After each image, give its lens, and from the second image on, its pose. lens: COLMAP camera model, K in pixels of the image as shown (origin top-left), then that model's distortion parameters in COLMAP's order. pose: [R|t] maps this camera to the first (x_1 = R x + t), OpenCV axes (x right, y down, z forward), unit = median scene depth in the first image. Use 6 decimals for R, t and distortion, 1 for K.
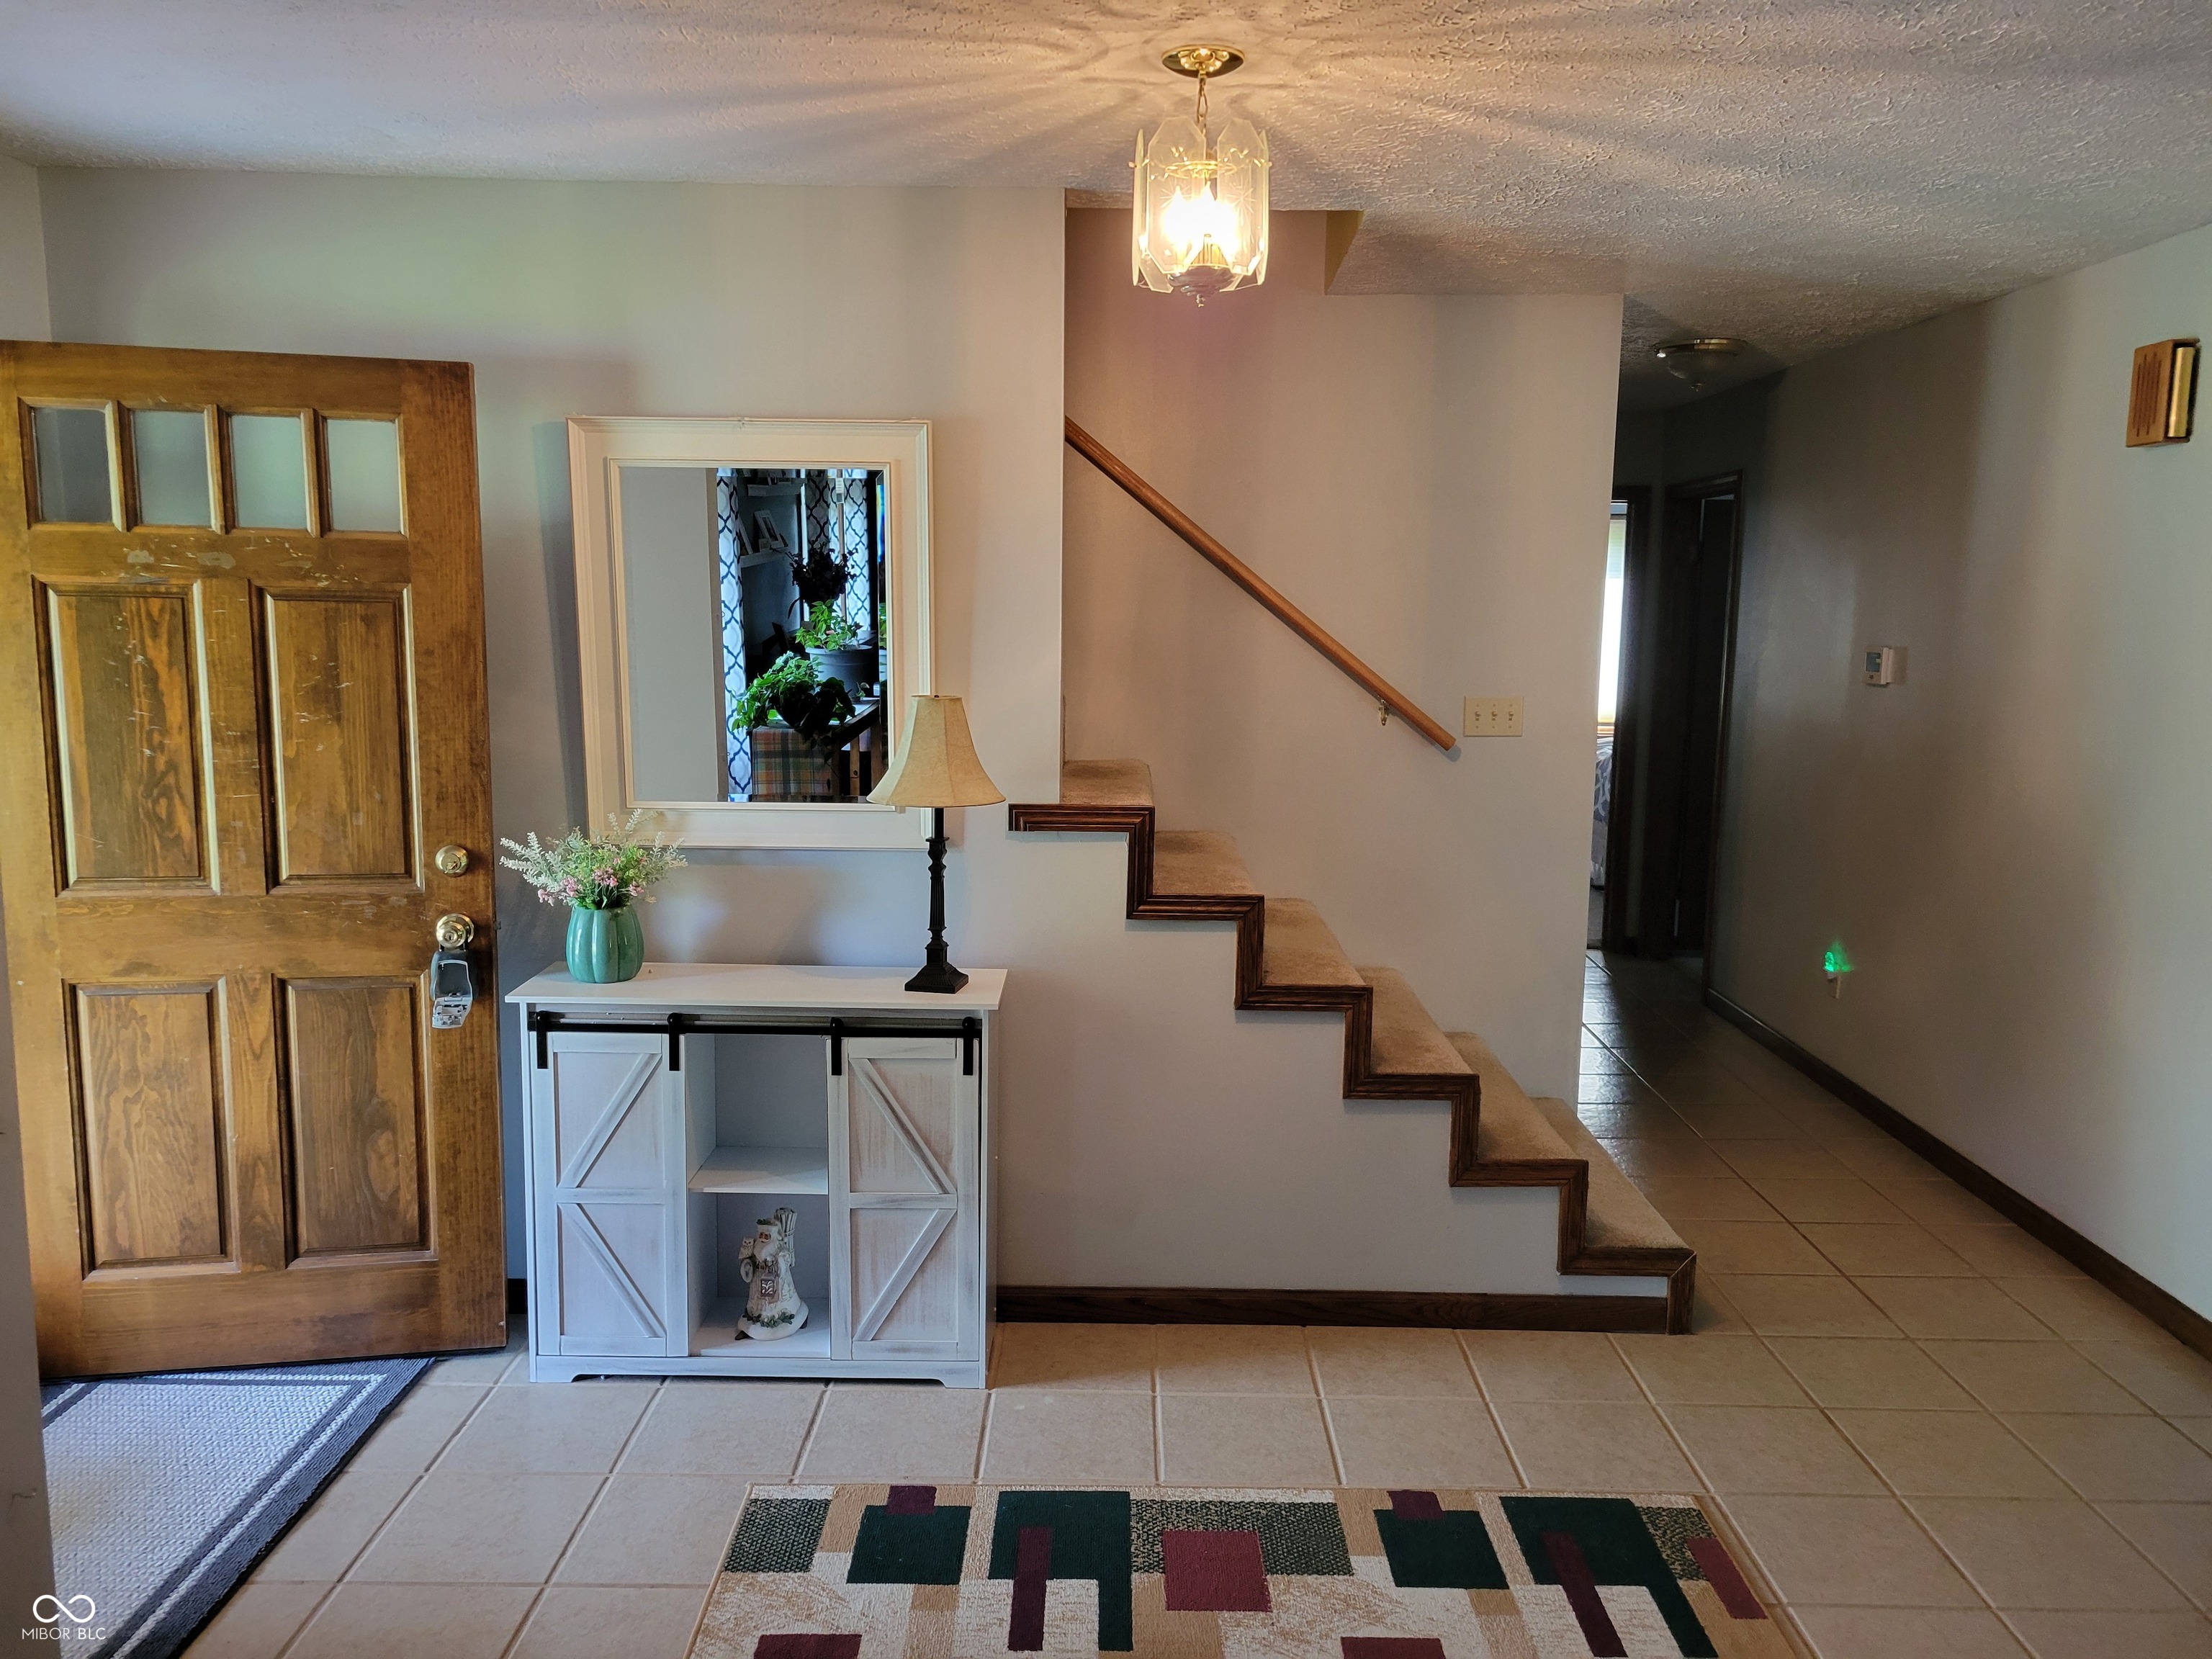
lens RADIAL K [[1671.3, 0, 1108.3], [0, 1671.3, 836.0], [0, 0, 1]] dist [0.033510, -0.002520]
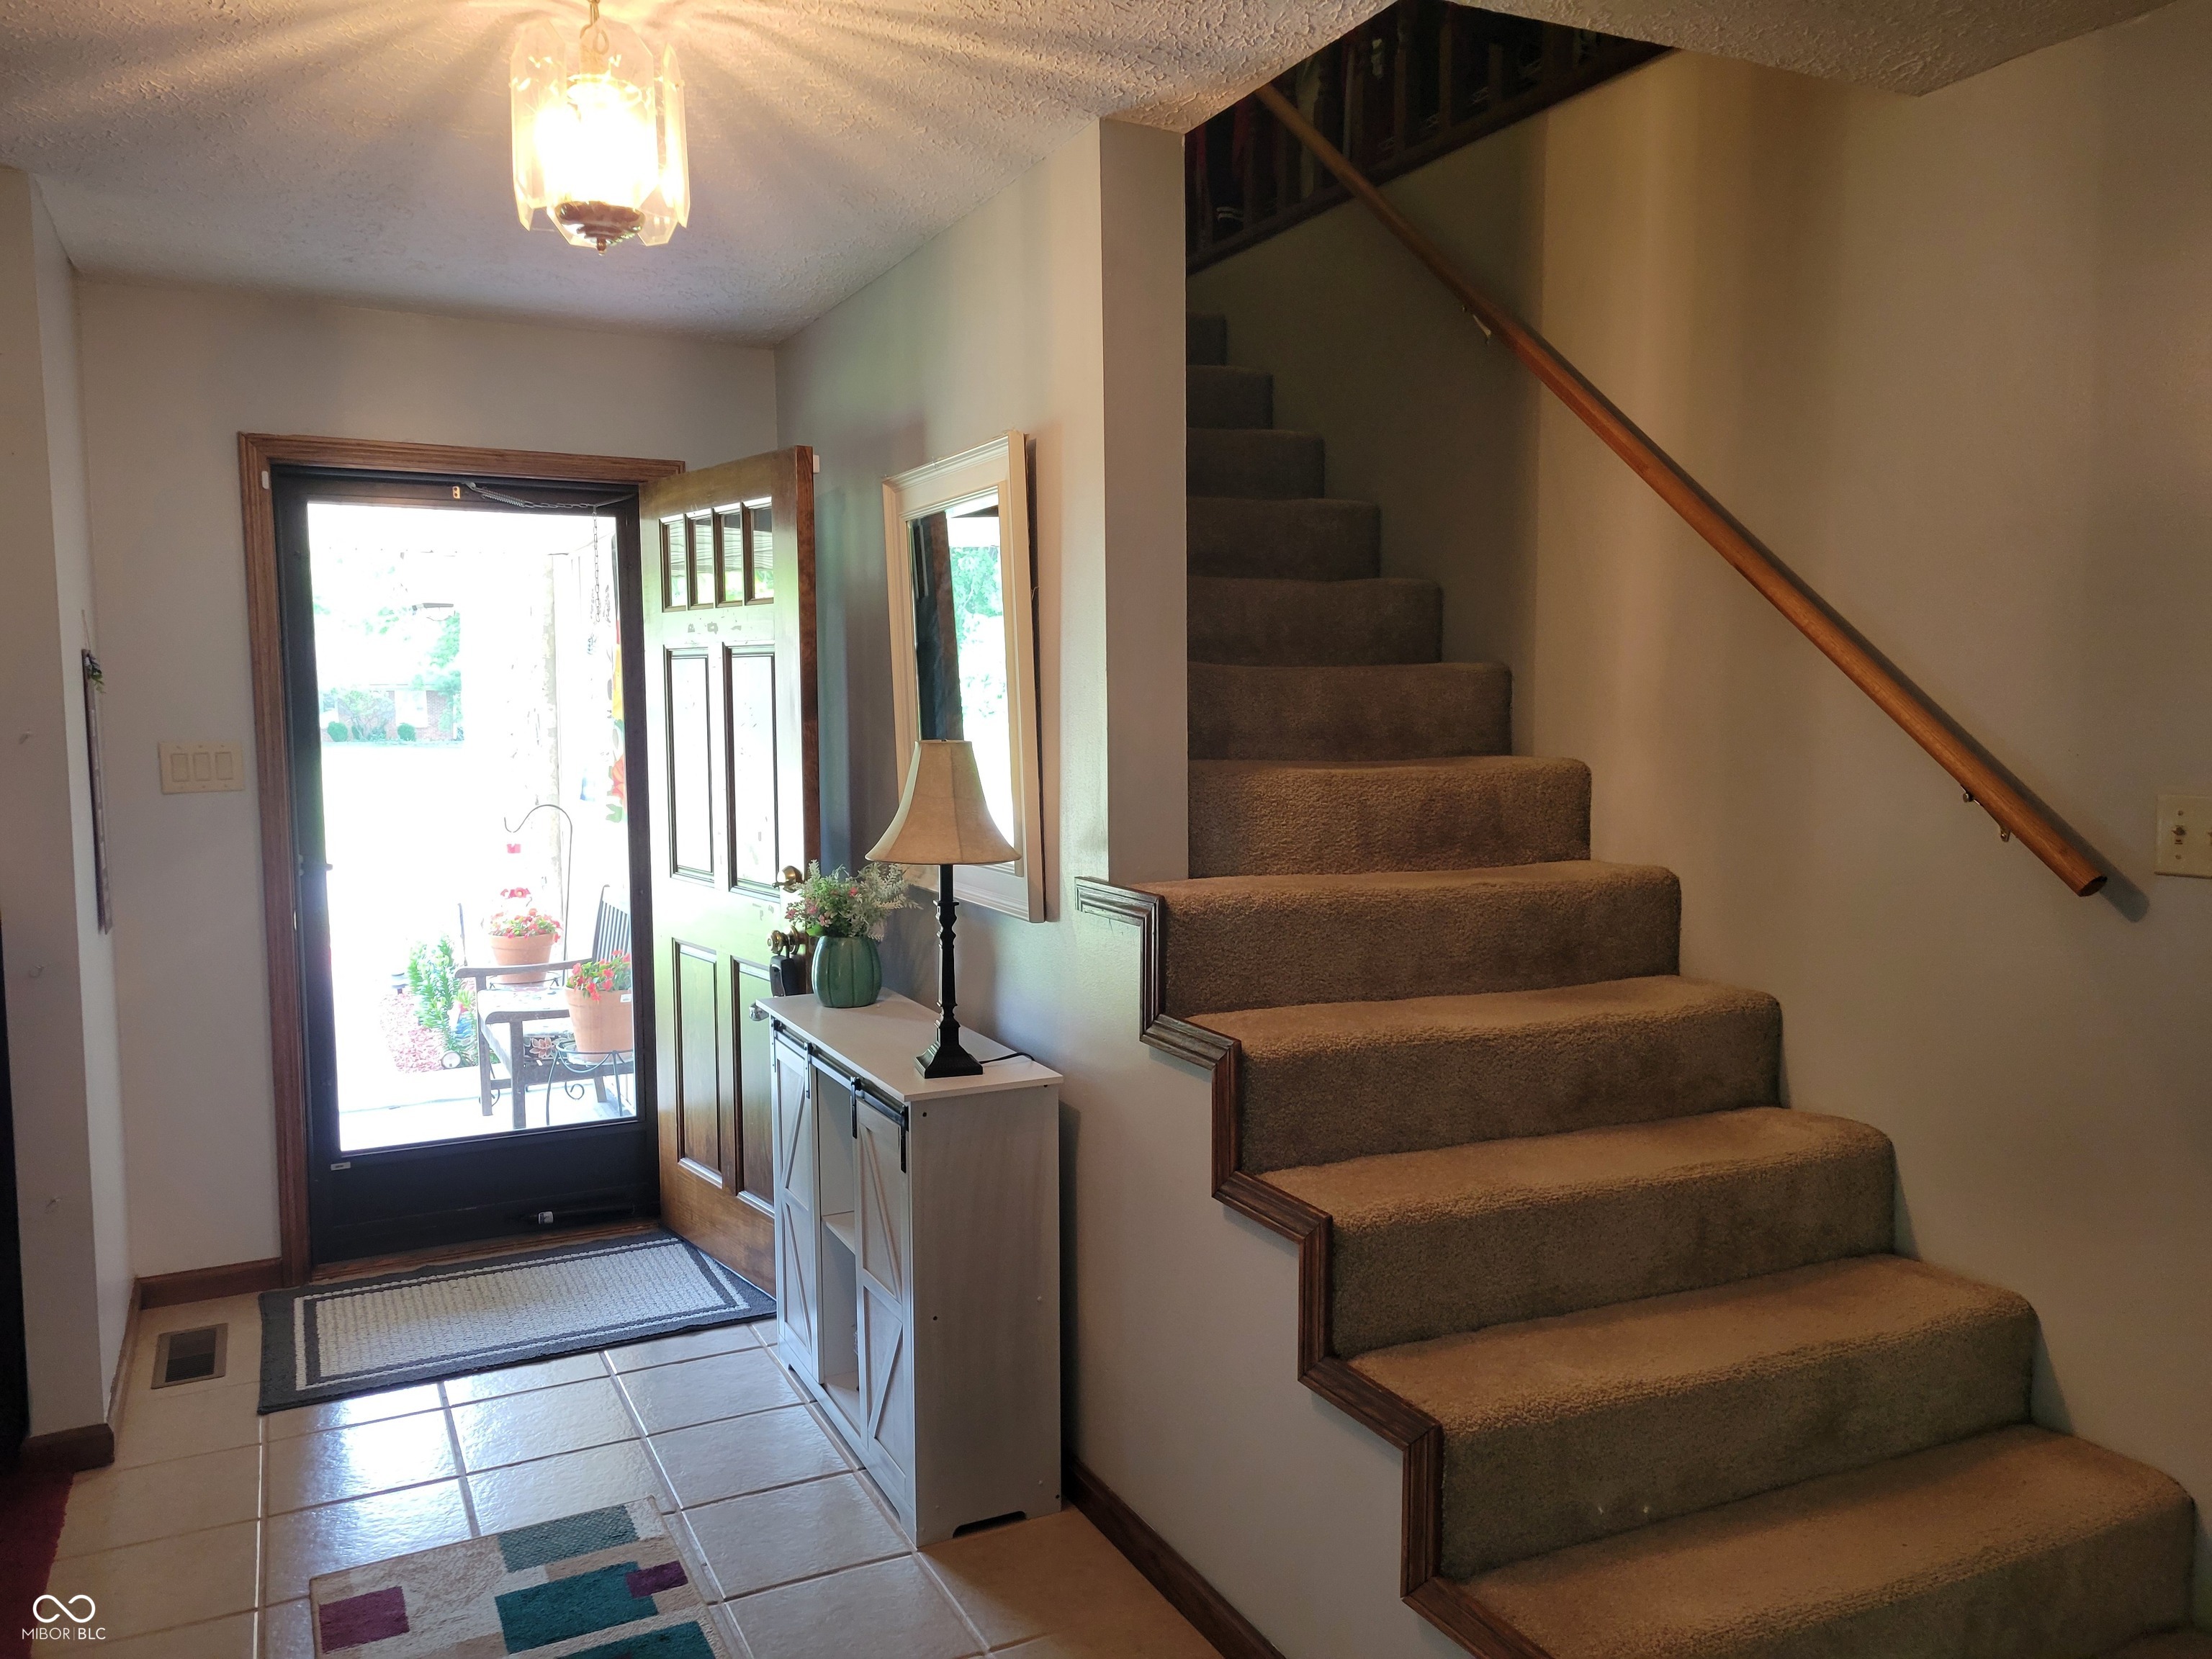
lens RADIAL K [[1671.3, 0, 1114.4], [0, 1671.3, 821.2], [0, 0, 1]] dist [0.033510, -0.002520]
pose [[0.460163, 0.063521, -0.885559, 0.725077], [-0.119870, 0.992749, 0.008922, -0.060440], [0.879705, 0.102046, 0.464441, 0.660111]]
